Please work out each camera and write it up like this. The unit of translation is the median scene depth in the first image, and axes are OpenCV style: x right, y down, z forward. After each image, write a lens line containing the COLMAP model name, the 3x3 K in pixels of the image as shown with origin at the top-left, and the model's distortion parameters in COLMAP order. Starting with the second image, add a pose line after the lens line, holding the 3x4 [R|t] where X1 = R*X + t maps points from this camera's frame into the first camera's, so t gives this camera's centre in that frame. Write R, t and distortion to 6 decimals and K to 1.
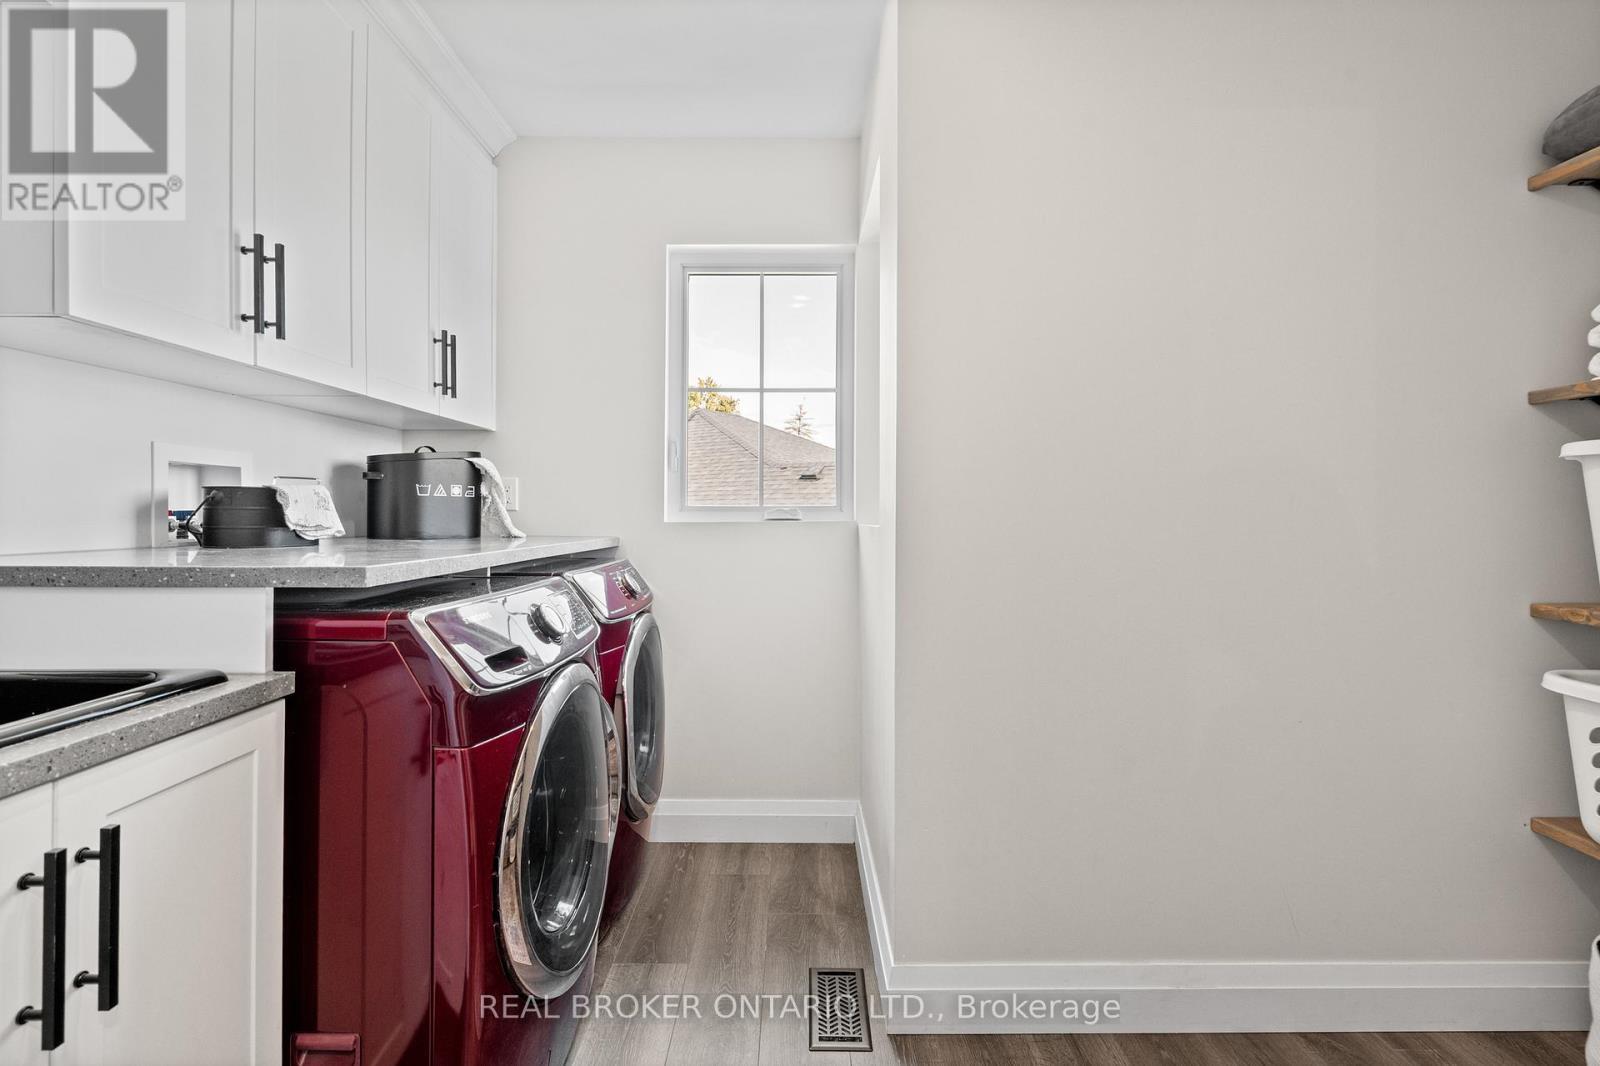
lens RADIAL K [[757.3, 0, 799.6], [0, 757.3, 512.4], [0, 0, 1]] dist [0.001494, -0.000357]
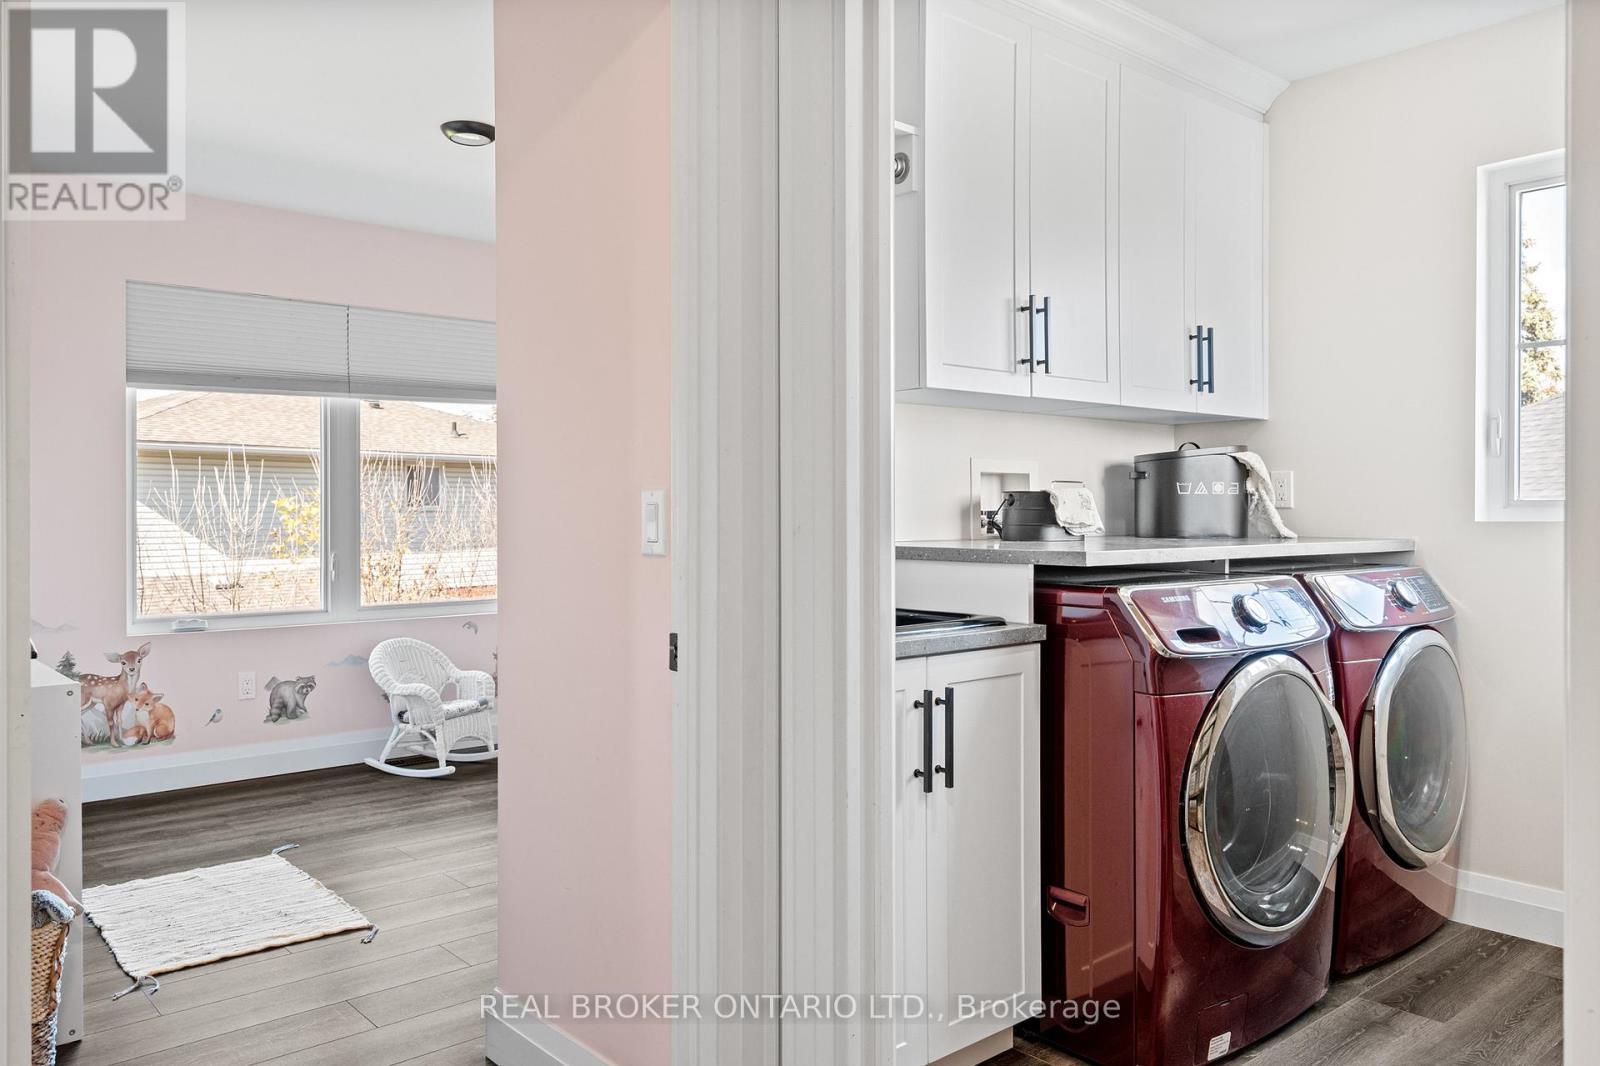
lens RADIAL K [[1010.3, 0, 793.3], [0, 1010.3, 504.0], [0, 0, 1]] dist [0.003266, 0.001284]
pose [[0.631505, -0.010603, -0.775299, 0.282875], [0.006042, 0.999943, -0.008754, -0.001009], [0.775348, 0.000844, 0.631533, -0.314883]]
